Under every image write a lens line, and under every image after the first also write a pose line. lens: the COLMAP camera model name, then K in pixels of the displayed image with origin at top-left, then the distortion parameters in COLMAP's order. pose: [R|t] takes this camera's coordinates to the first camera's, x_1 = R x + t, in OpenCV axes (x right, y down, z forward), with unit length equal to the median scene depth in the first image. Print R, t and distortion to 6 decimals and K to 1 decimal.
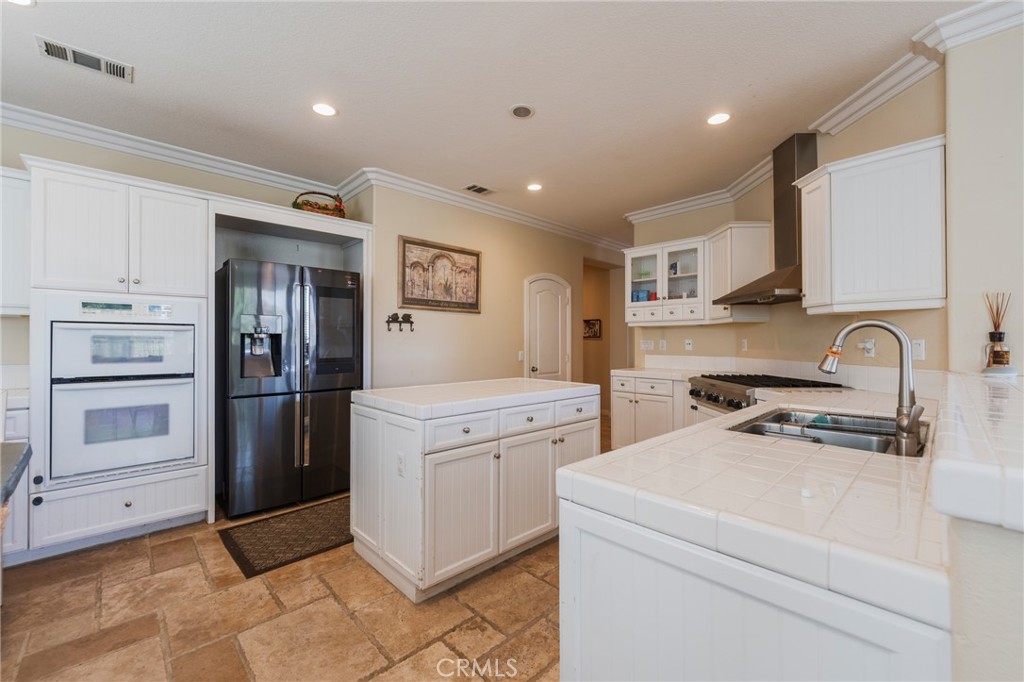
lens RADIAL K [[418.2, 0, 510.2], [0, 418.2, 334.7], [0, 0, 1]] dist [0.000871, -0.001056]
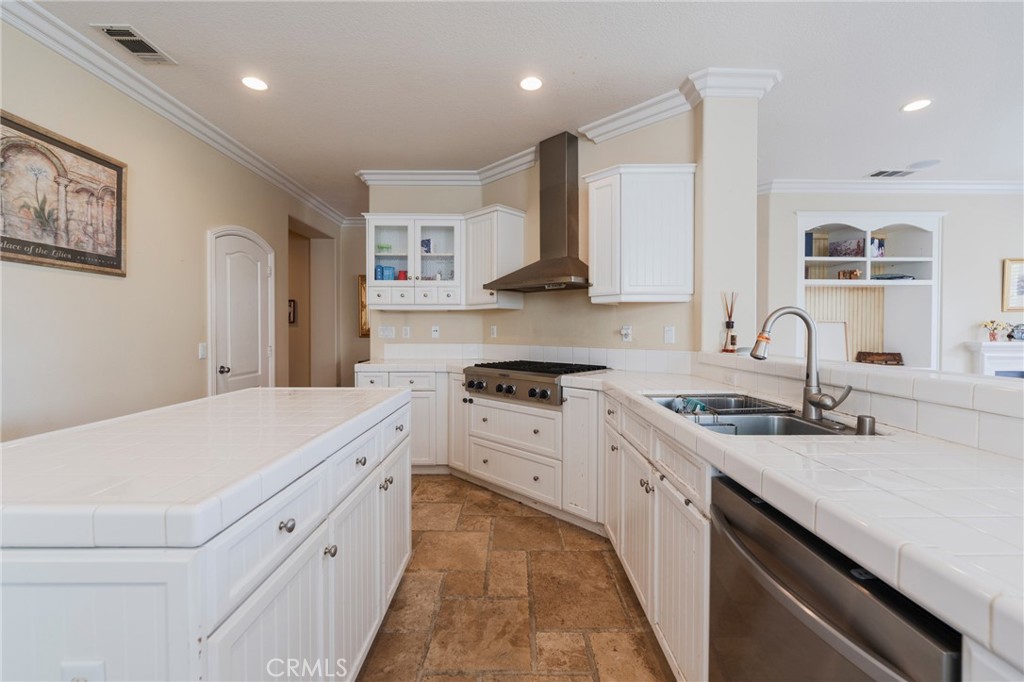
lens RADIAL K [[418.2, 0, 514.8], [0, 418.2, 332.8], [0, 0, 1]] dist [0.000871, -0.001056]
pose [[0.684907, -0.005551, 0.728609, -0.146095], [-0.013304, 0.999709, 0.020122, 0.006441], [-0.728509, -0.023475, 0.684634, 0.292966]]
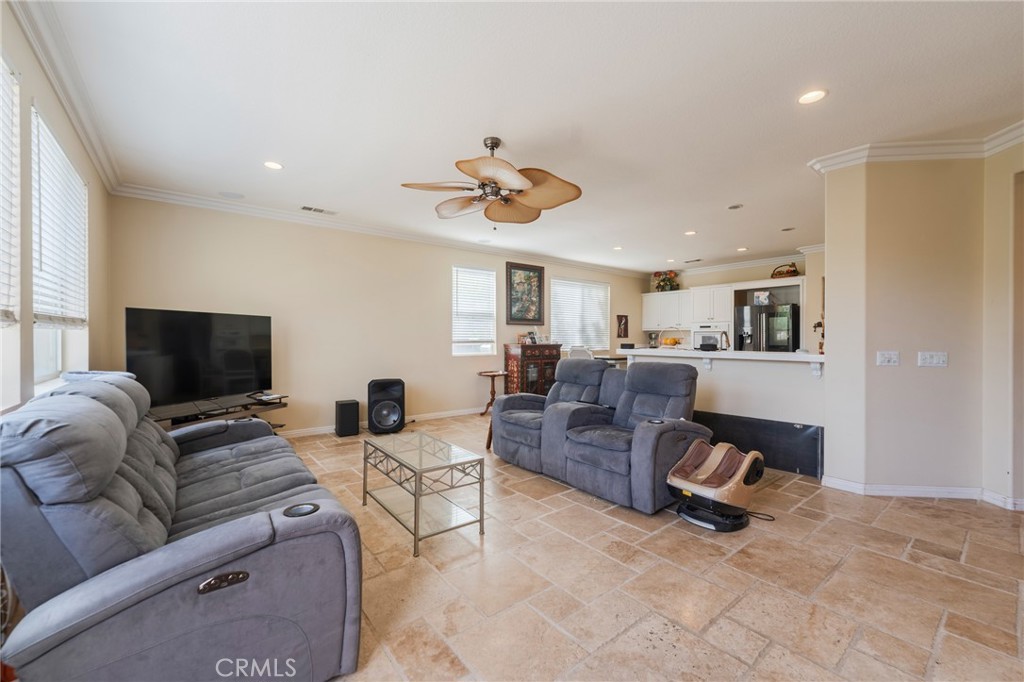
lens RADIAL K [[418.2, 0, 504.3], [0, 418.2, 341.3], [0, 0, 1]] dist [0.000871, -0.001056]
pose [[-0.120006, 0.008845, -0.992734, 1.691873], [0.017588, 0.999822, 0.006782, -0.002828], [0.992617, -0.016646, -0.120140, -0.133168]]
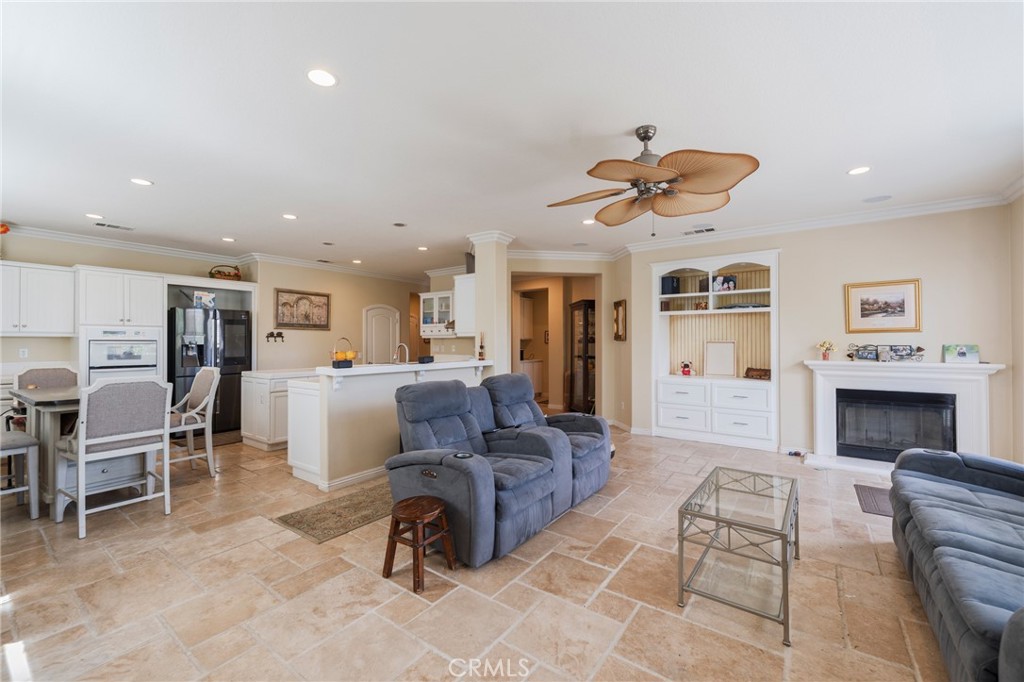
lens RADIAL K [[418.2, 0, 517.2], [0, 418.2, 338.6], [0, 0, 1]] dist [0.000871, -0.001056]
pose [[0.983243, 0.000127, 0.182300, 0.440896], [-0.001762, 0.999960, 0.008806, -0.040572], [-0.182291, -0.008980, 0.983204, -0.975932]]
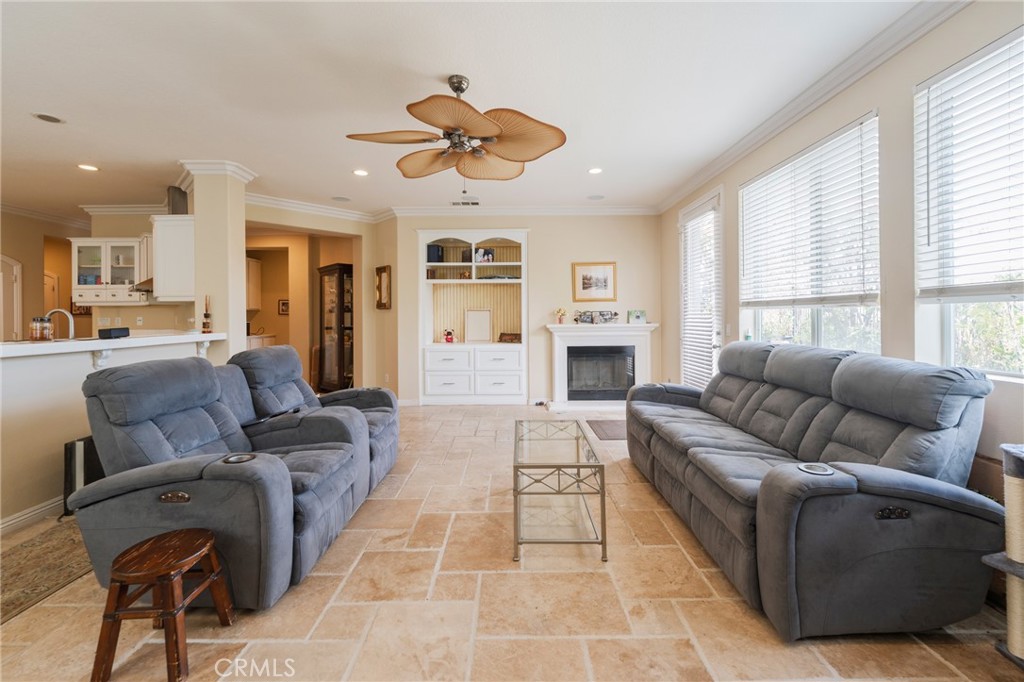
lens RADIAL K [[418.2, 0, 515.1], [0, 418.2, 317.7], [0, 0, 1]] dist [0.000871, -0.001056]
pose [[0.686776, -0.009307, 0.726809, 0.342557], [-0.004526, 0.999844, 0.017079, -0.013664], [-0.726855, -0.015019, 0.686627, -0.840941]]
